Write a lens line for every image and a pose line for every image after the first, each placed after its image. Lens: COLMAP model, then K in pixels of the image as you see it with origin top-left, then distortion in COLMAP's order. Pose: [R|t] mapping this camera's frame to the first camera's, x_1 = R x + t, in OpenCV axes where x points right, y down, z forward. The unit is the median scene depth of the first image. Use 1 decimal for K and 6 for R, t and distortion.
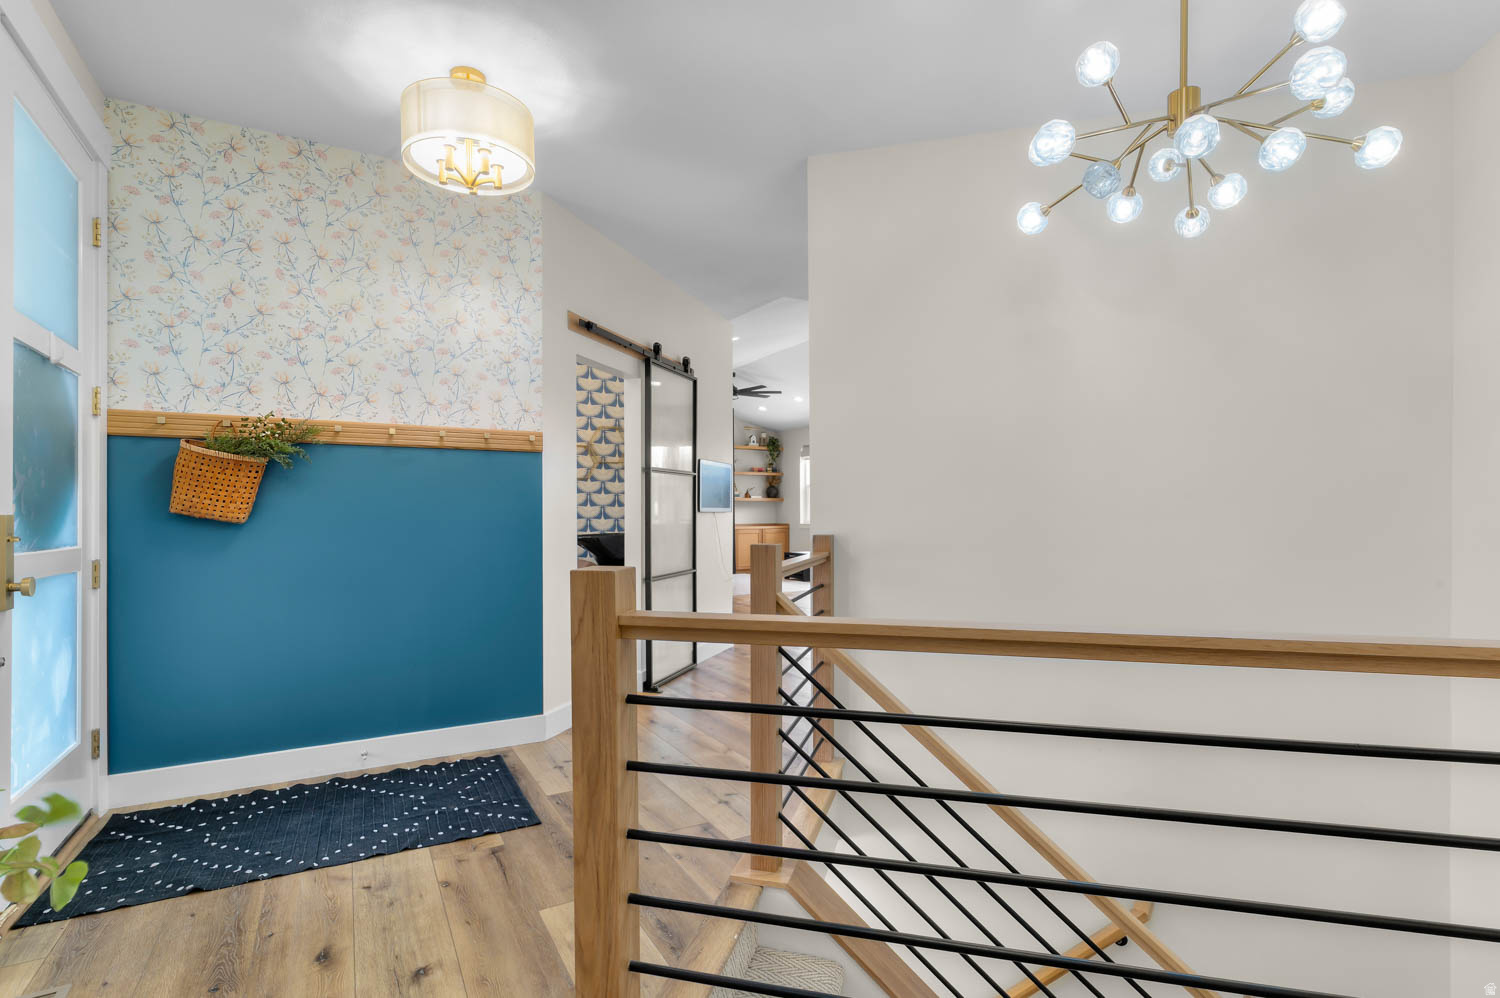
lens RADIAL K [[725.7, 0, 755.9], [0, 725.7, 519.4], [0, 0, 1]] dist [0.003177, -0.000288]
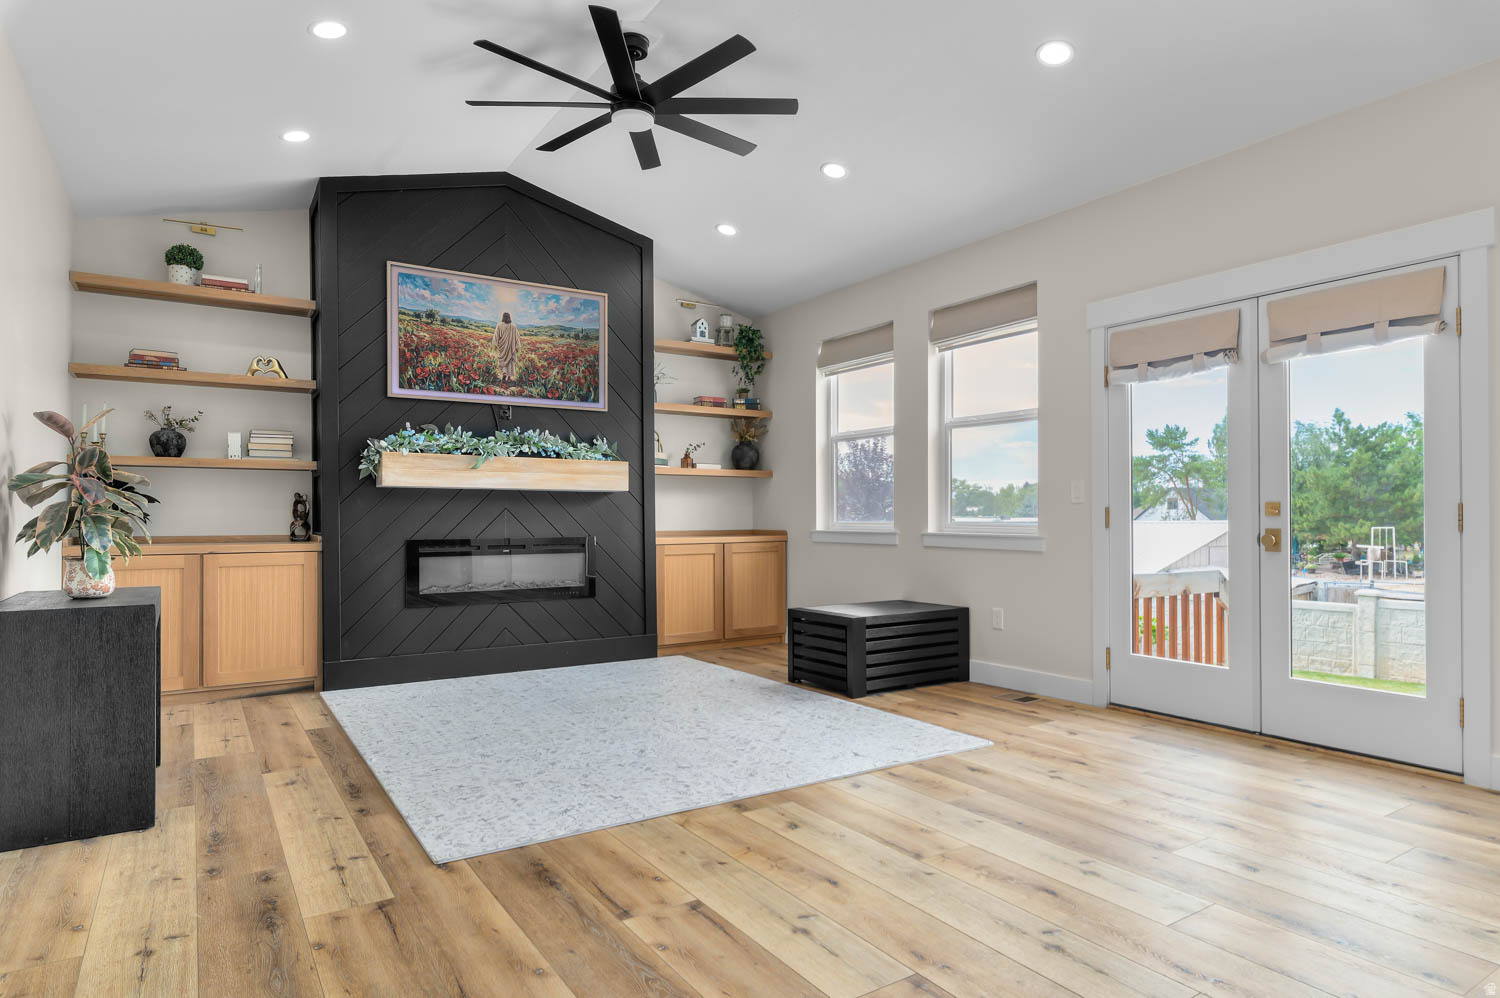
lens RADIAL K [[840.6, 0, 753.8], [0, 840.6, 510.9], [0, 0, 1]] dist [-0.001136, -0.000461]
pose [[0.997453, -0.000472, 0.071321, -0.031272], [0.001443, 0.999907, -0.013555, 0.004965], [-0.071308, 0.013623, 0.997361, 1.978421]]
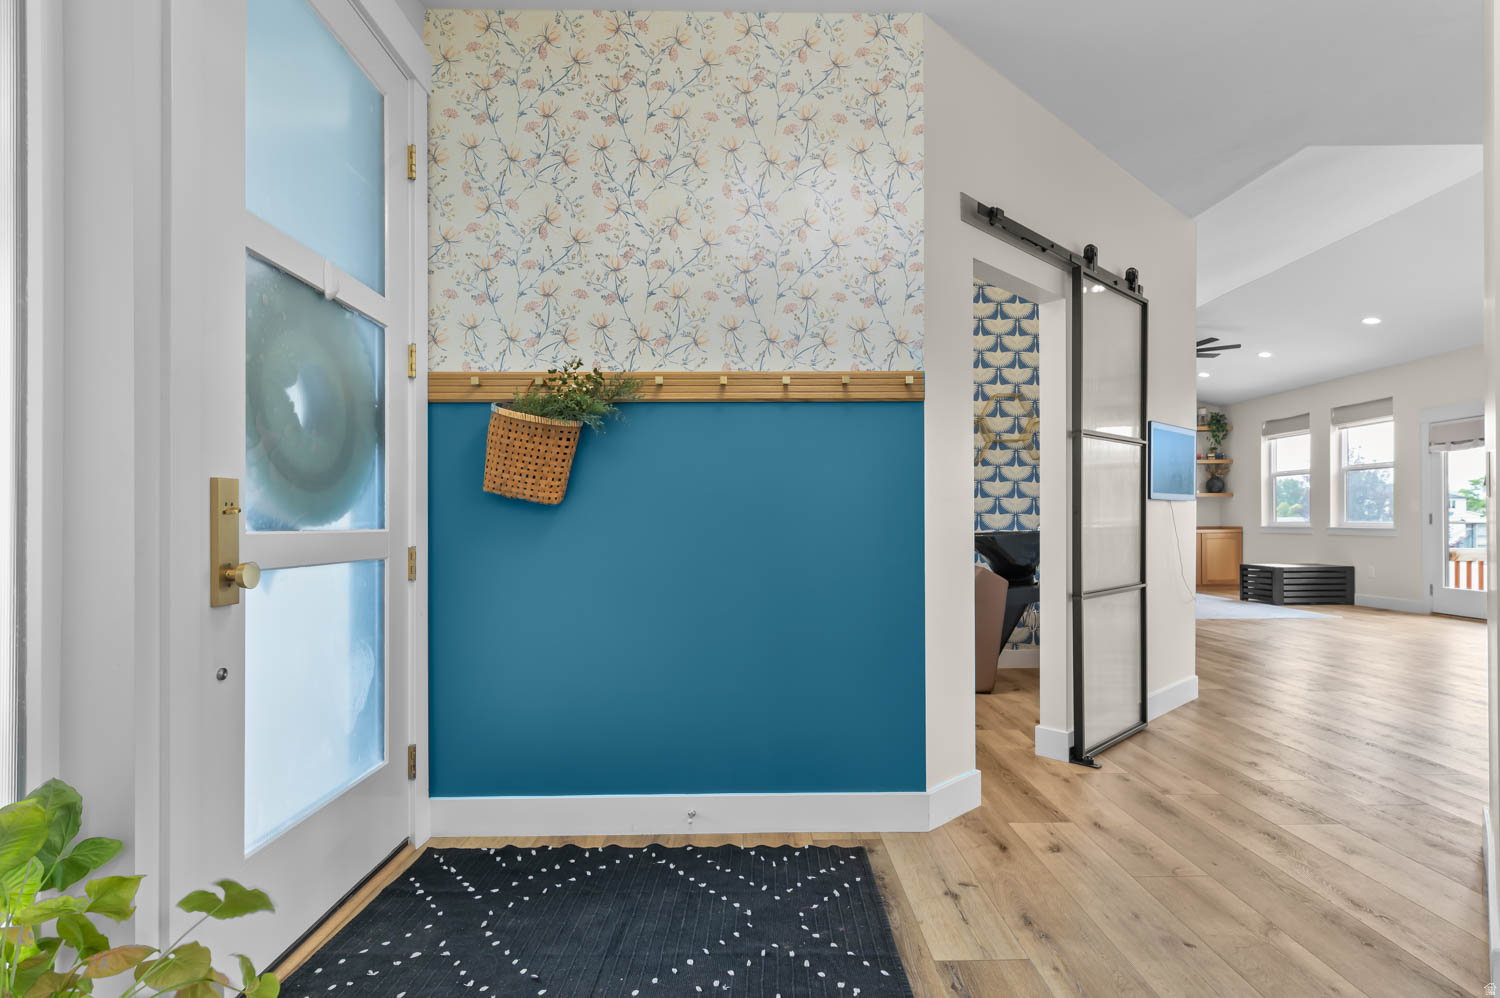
lens RADIAL K [[725.7, 0, 755.9], [0, 725.7, 519.4], [0, 0, 1]] dist [0.003177, -0.000288]
pose [[0.874395, -0.003498, -0.485202, -0.115060], [-0.001360, 0.999952, -0.009660, 0.025685], [0.485213, 0.009106, 0.874349, 0.370937]]
